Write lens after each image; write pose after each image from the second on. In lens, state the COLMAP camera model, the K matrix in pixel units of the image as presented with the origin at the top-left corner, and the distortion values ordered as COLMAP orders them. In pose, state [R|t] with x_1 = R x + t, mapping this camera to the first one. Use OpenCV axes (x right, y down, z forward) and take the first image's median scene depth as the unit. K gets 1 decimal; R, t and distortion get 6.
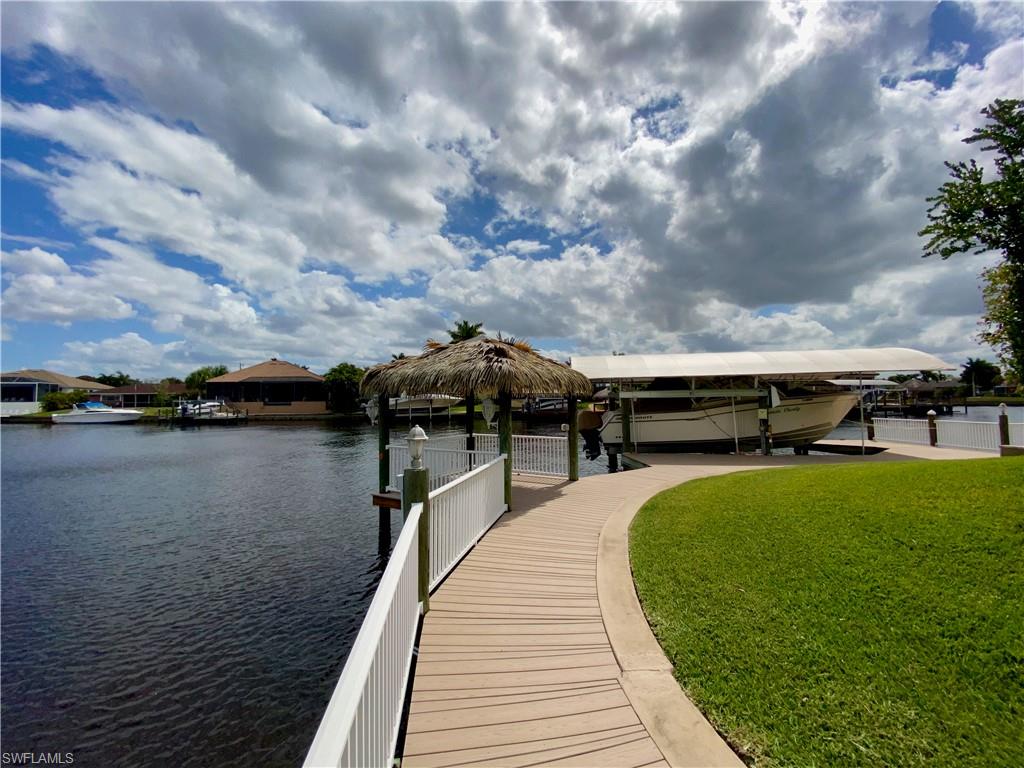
lens RADIAL K [[413.9, 0, 512.0], [0, 413.9, 384.0], [0, 0, 1]] dist [-0.001806, -0.000409]
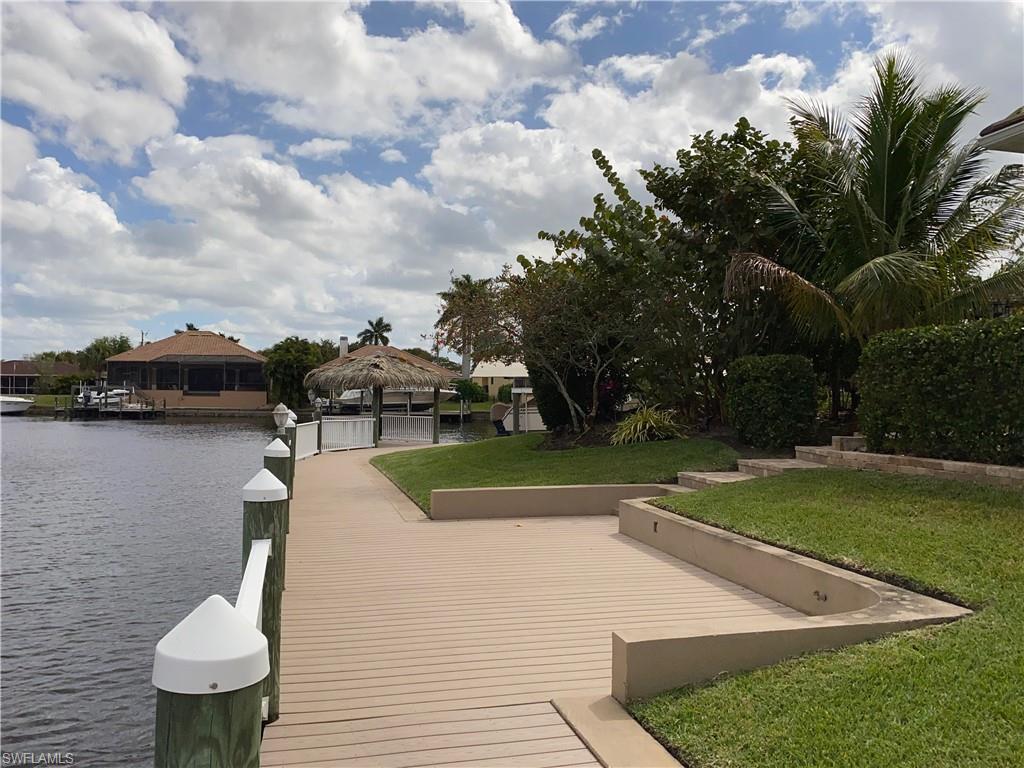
lens RADIAL K [[831.3, 0, 512.0], [0, 831.3, 384.0], [0, 0, 1]] dist [0.057317, 0.000212]
pose [[0.994028, 0.022234, -0.106832, 0.128662], [-0.018552, 0.999203, 0.035342, -0.029940], [0.107533, -0.033149, 0.993649, -0.397880]]
